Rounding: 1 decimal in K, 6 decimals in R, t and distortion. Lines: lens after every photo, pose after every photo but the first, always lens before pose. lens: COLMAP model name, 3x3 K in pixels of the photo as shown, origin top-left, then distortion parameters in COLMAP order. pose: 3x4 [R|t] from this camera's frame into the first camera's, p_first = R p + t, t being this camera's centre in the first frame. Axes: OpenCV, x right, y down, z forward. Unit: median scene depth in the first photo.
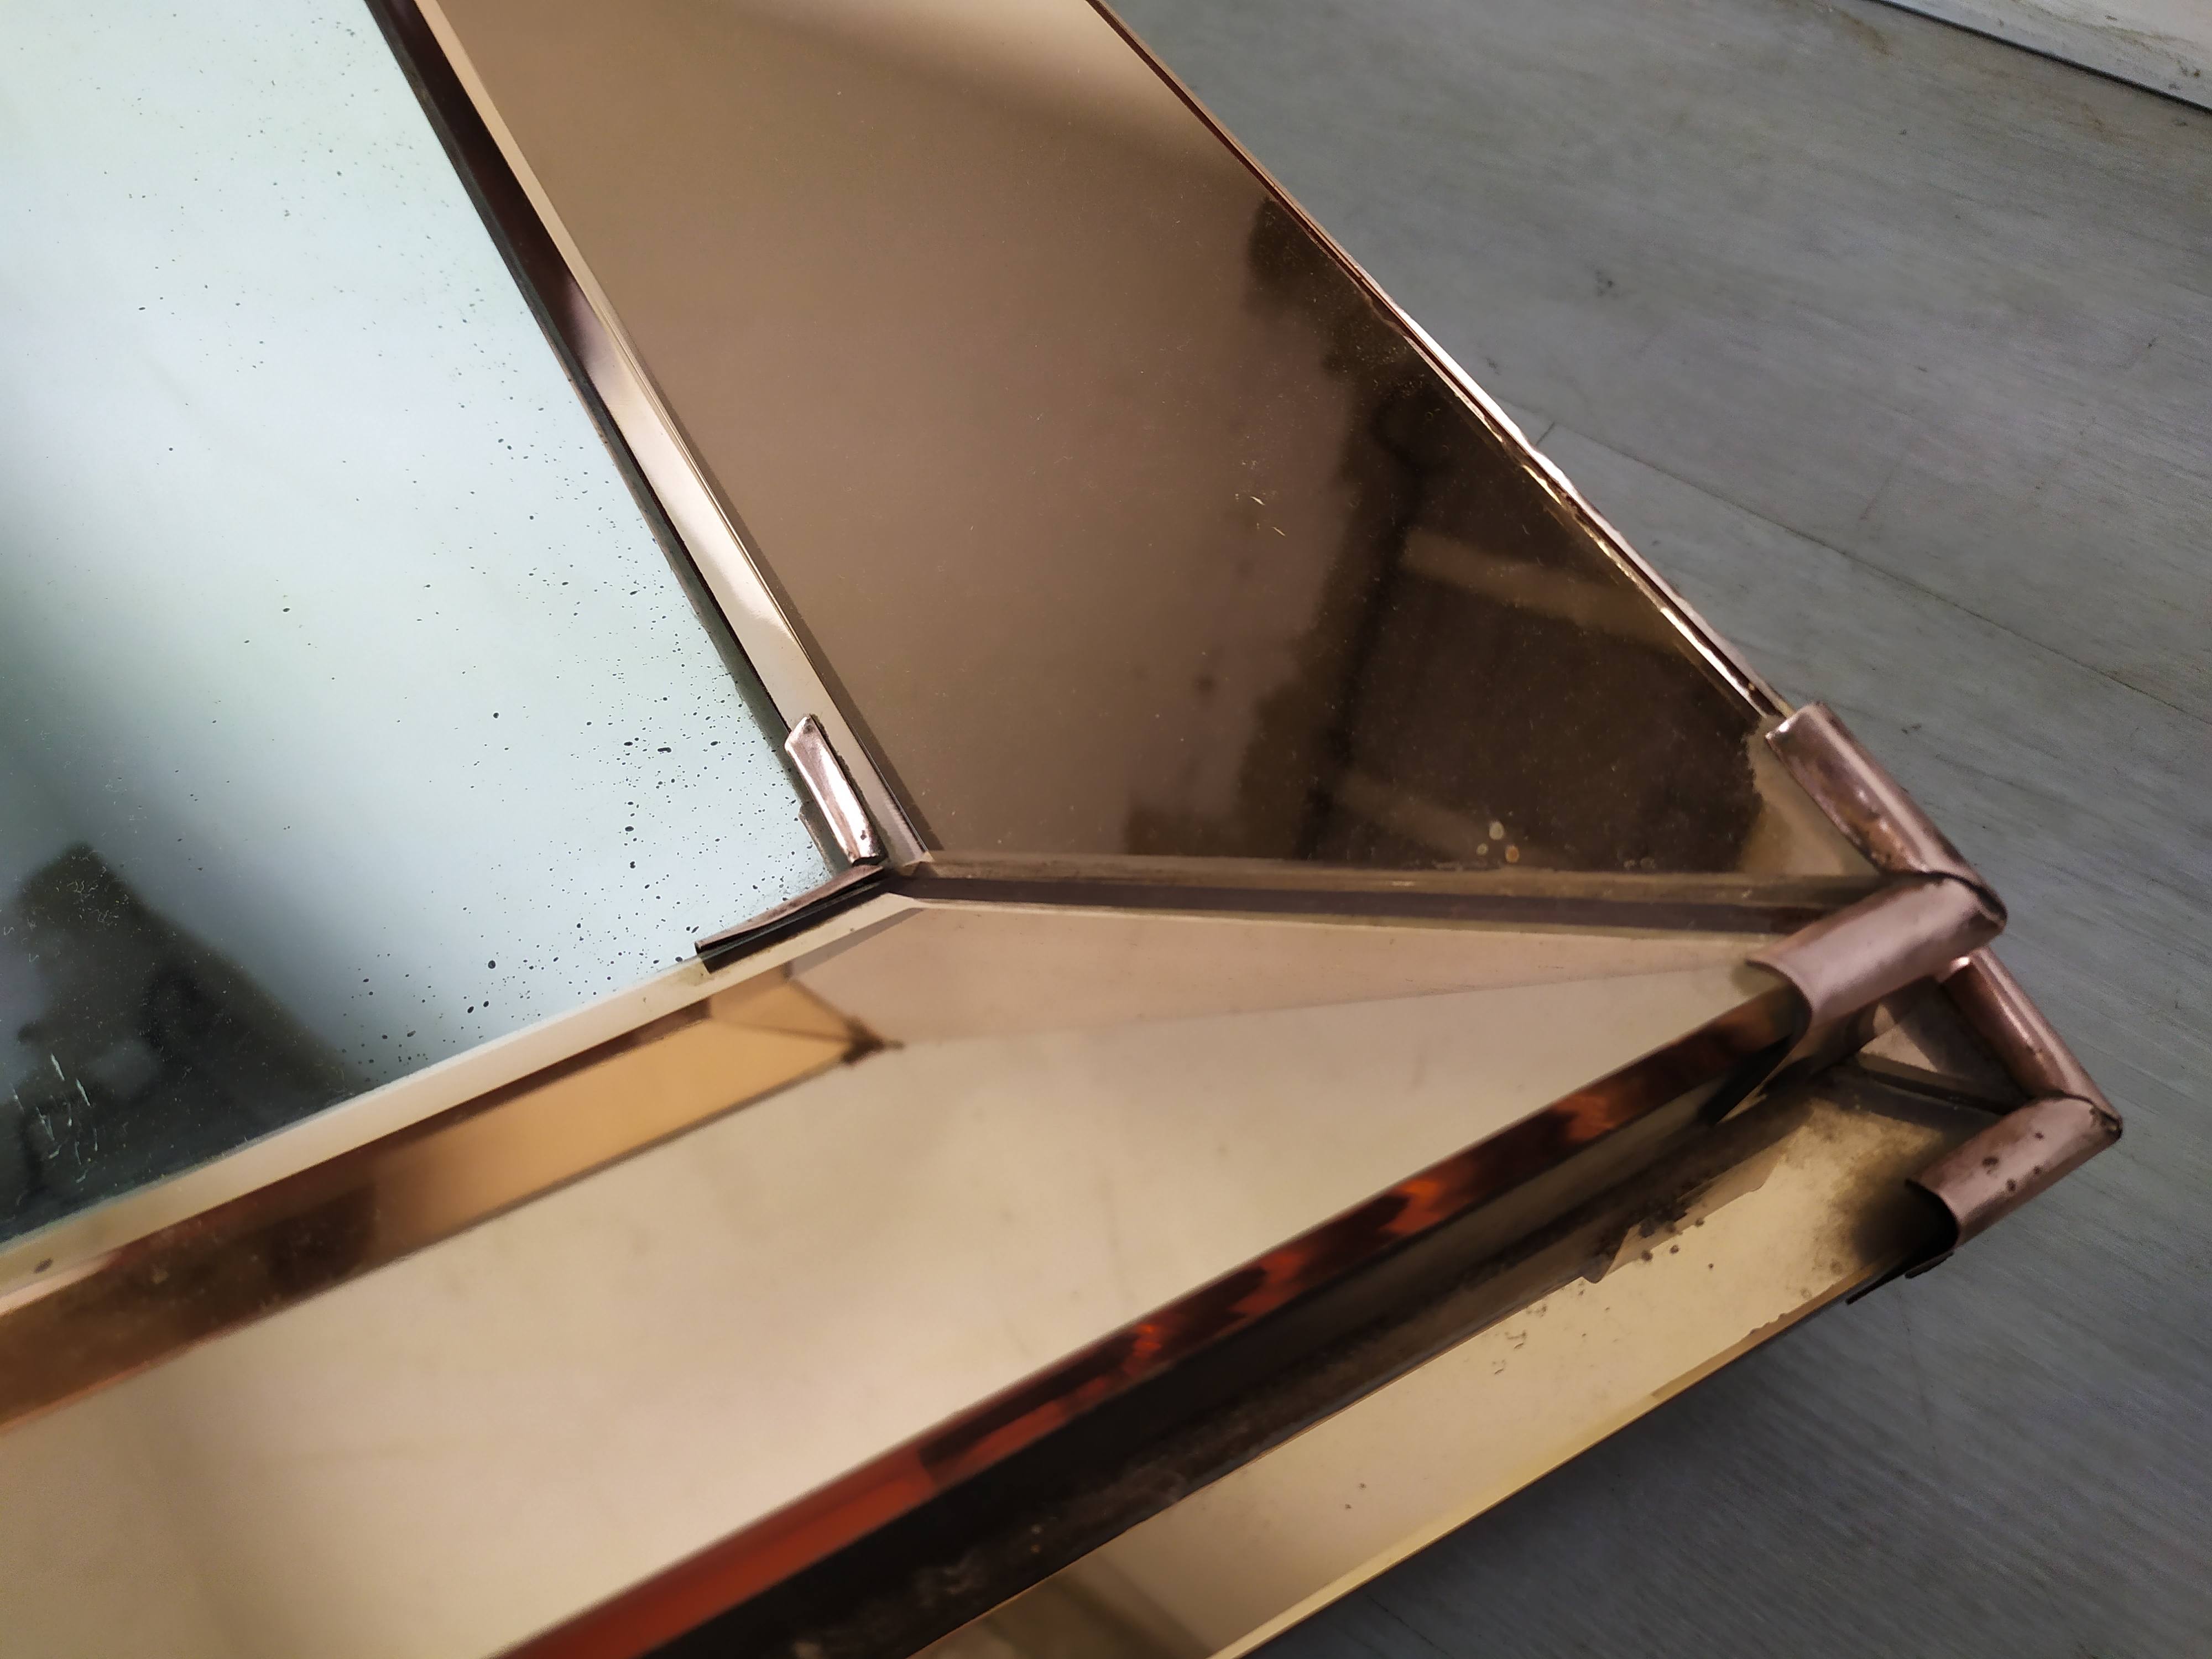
lens RADIAL K [[1759.0, 0, 1073.4], [0, 1759.0, 827.7], [0, 0, 1]] dist [0.217507, -0.483678]
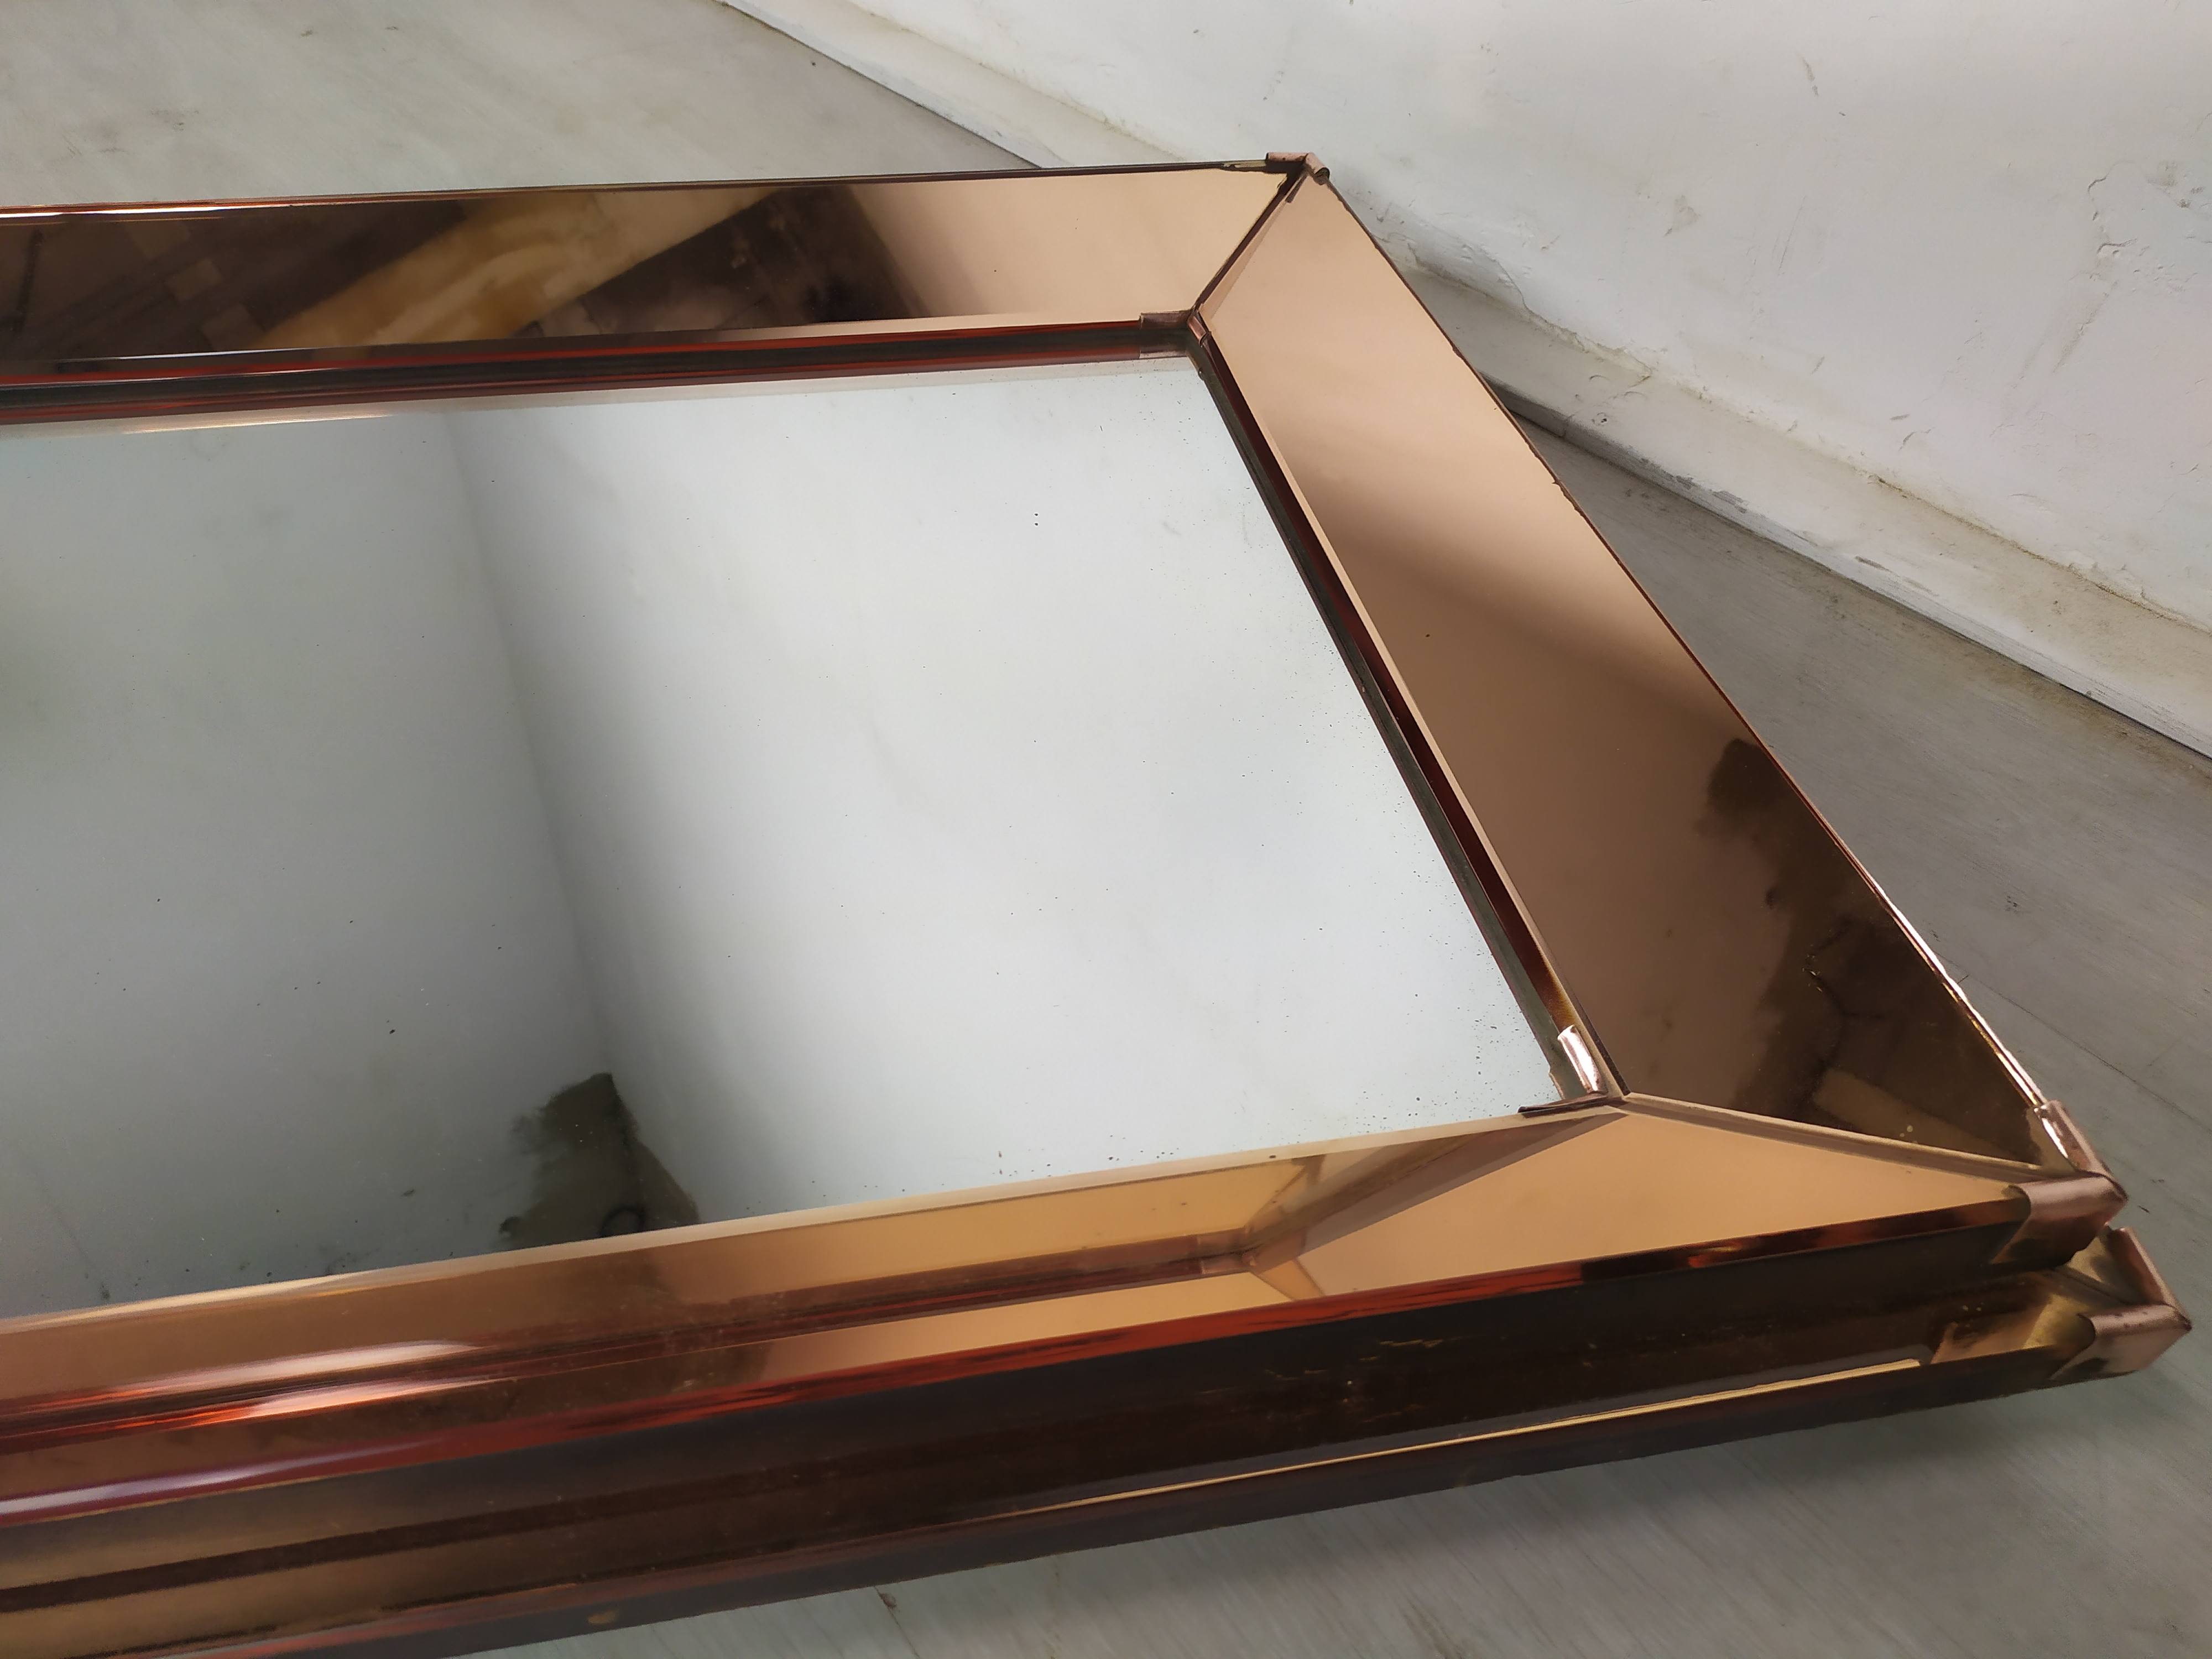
lens RADIAL K [[1702.3, 0, 1106.0], [0, 1702.3, 829.5], [0, 0, 1]] dist [0.010768, 0.010254]
pose [[0.953653, 0.192755, -0.231067, -0.269419], [-0.242328, 0.947199, -0.209981, 0.298009], [0.178391, 0.256243, 0.950009, -1.178819]]
